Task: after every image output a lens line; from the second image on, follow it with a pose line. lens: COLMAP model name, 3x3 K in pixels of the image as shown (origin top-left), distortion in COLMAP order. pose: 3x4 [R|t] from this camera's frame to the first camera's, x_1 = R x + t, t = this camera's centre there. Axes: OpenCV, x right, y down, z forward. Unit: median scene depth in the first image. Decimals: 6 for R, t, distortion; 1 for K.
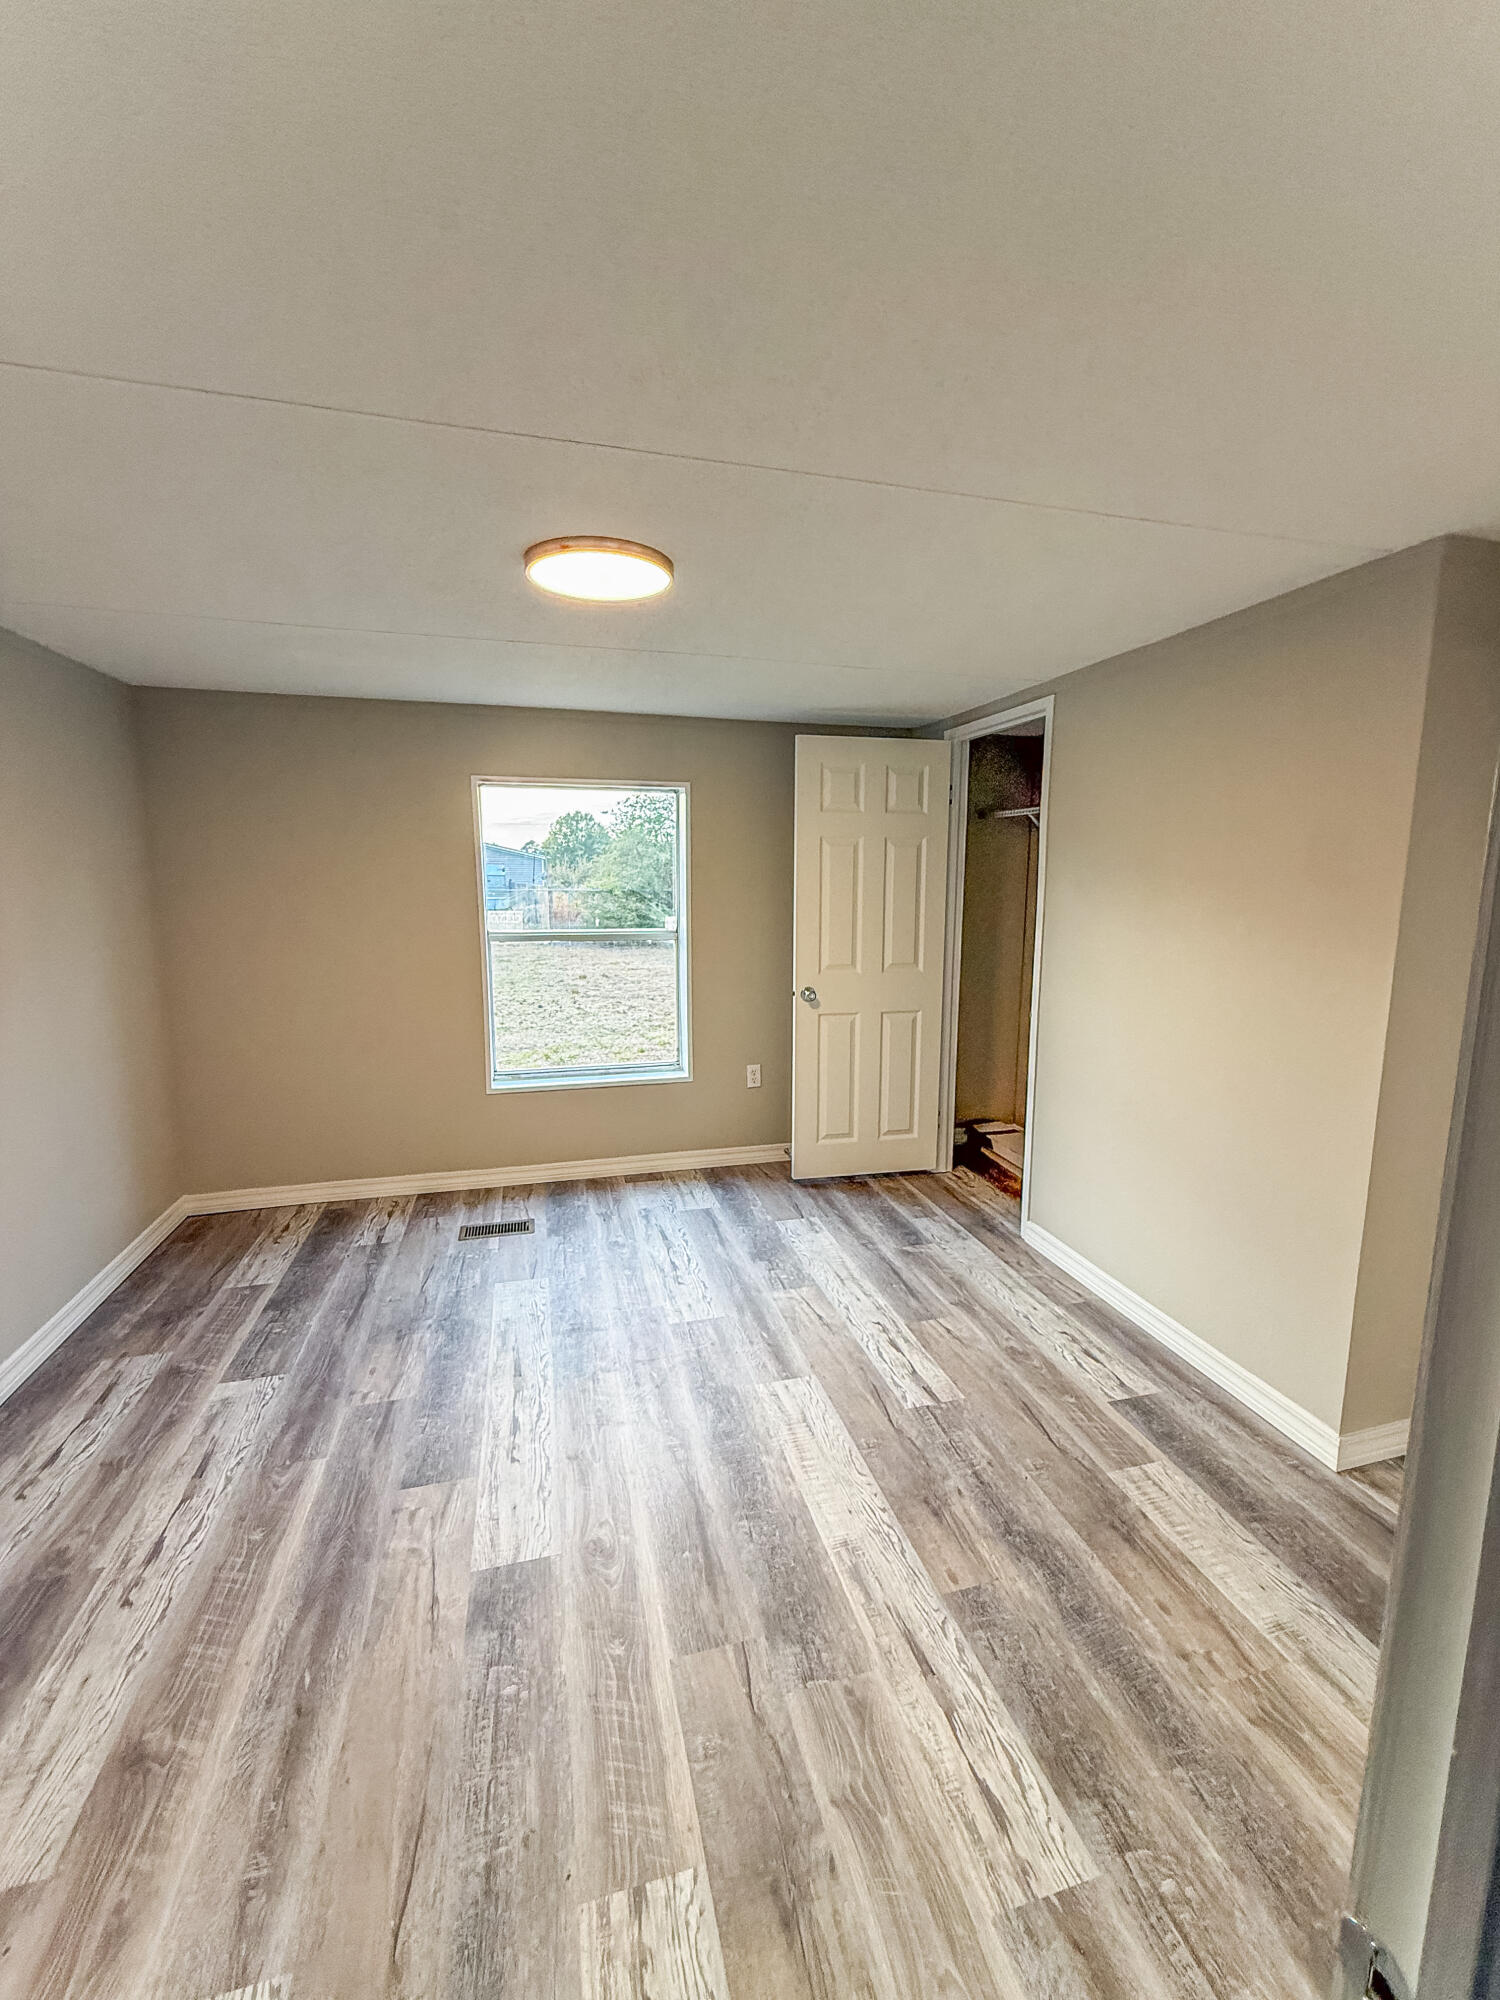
lens RADIAL K [[802.9, 0, 750.0], [0, 802.9, 1000.0], [0, 0, 1]] dist [-0.001602, -0.000206]
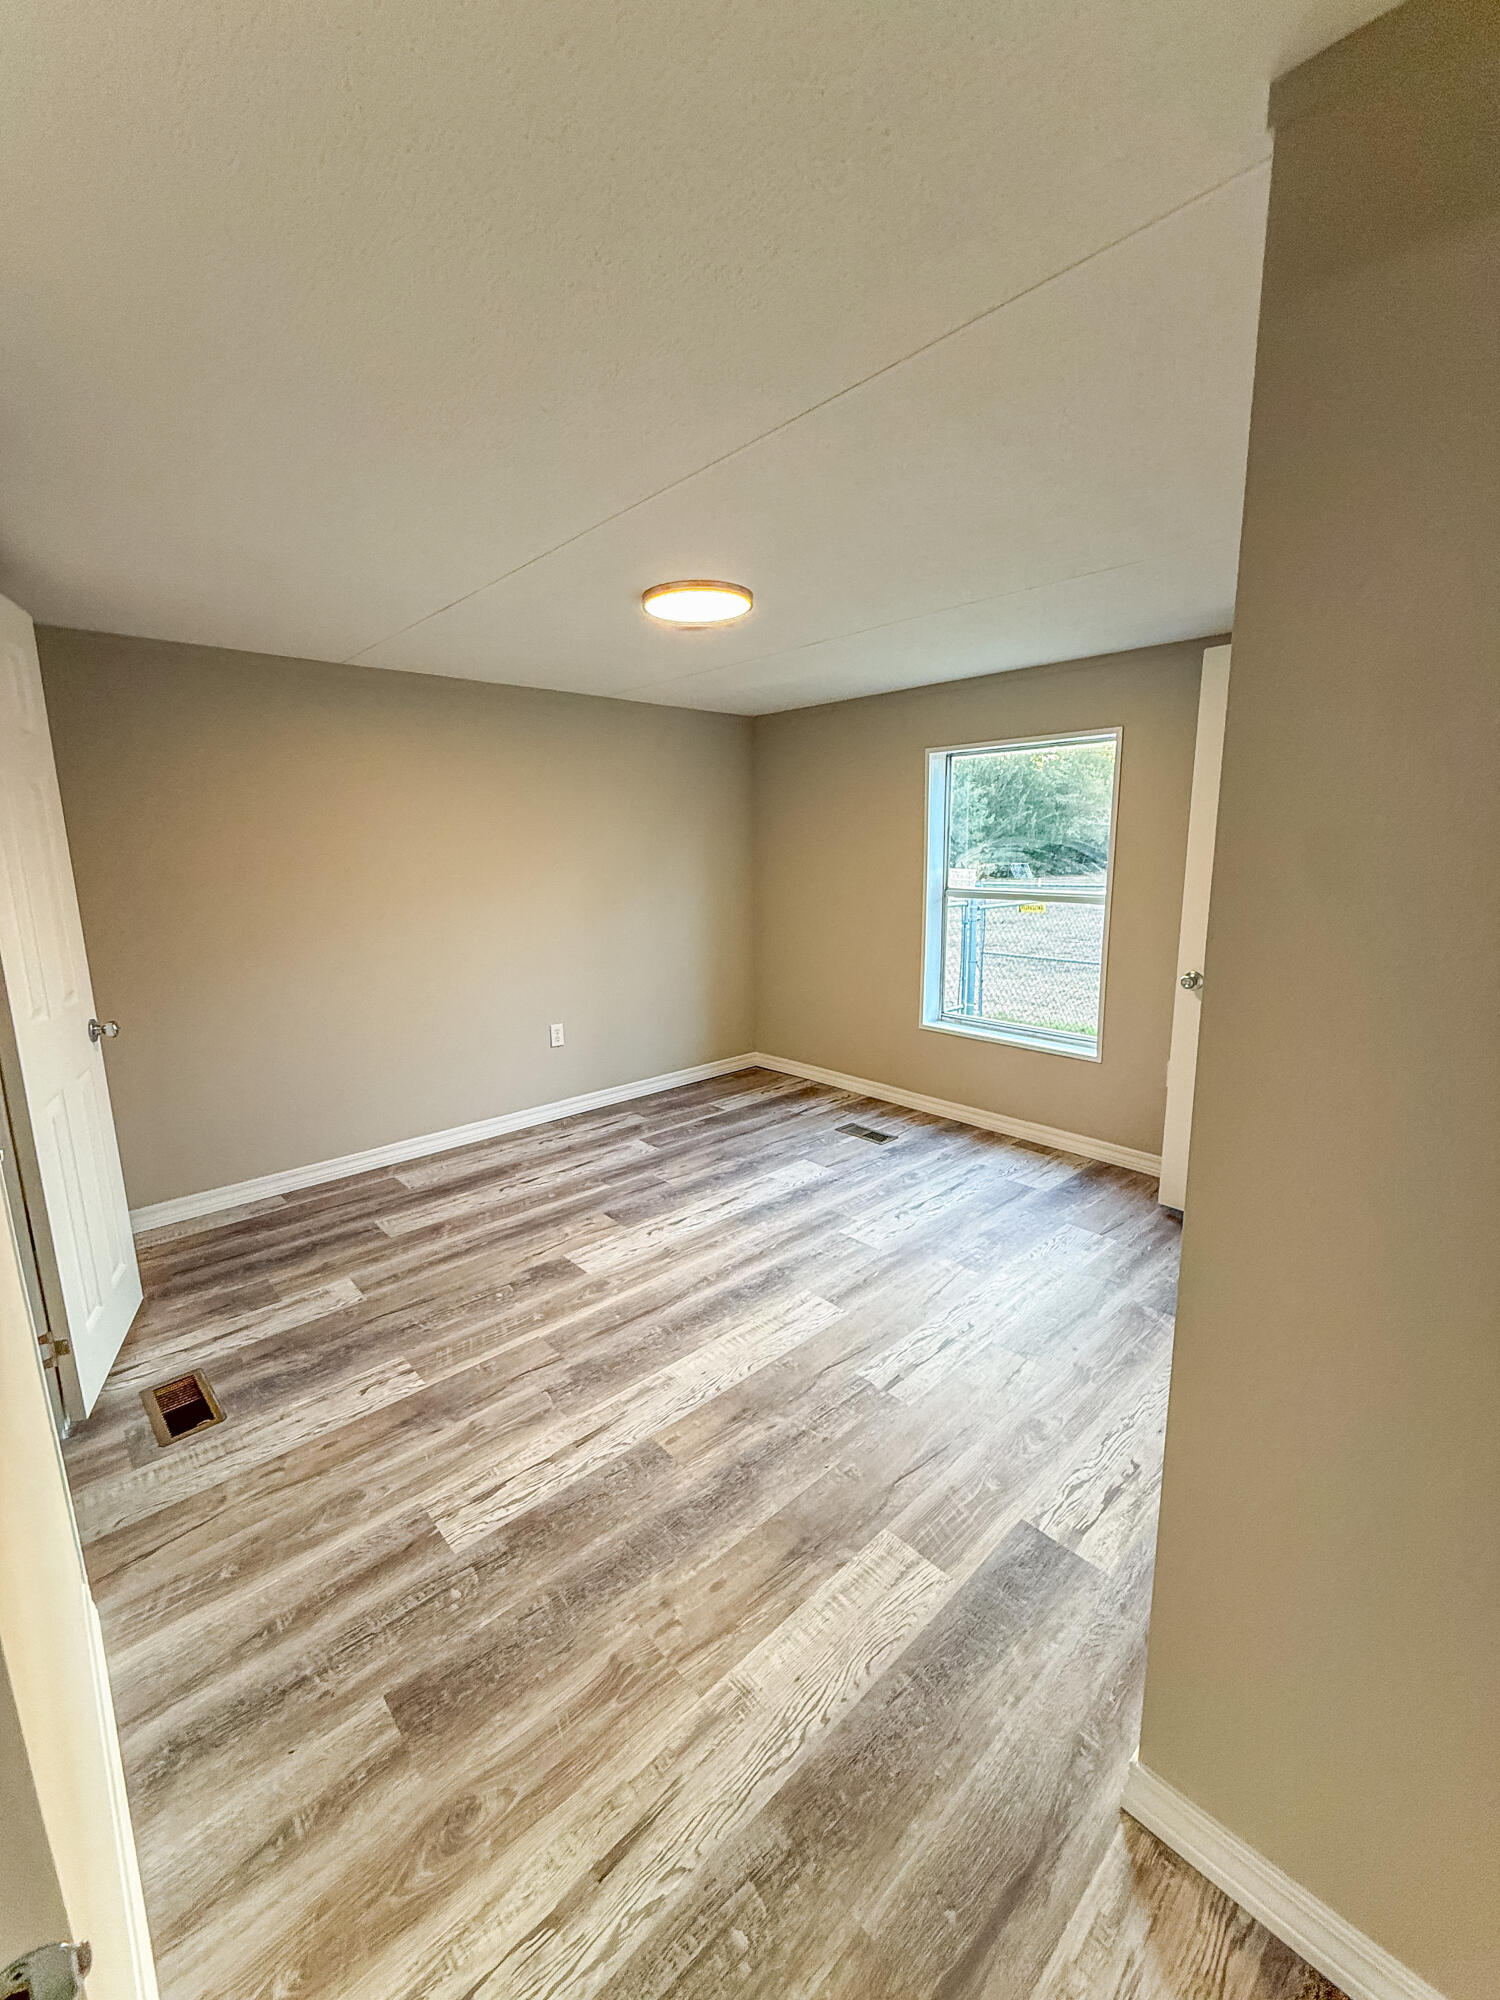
lens RADIAL K [[802.9, 0, 750.0], [0, 802.9, 1000.0], [0, 0, 1]] dist [-0.001602, -0.000206]
pose [[0.466804, 0.158812, -0.869984, 1.065700], [-0.123056, 0.985838, 0.113933, -0.046382], [0.875758, 0.053873, 0.479736, 0.448000]]
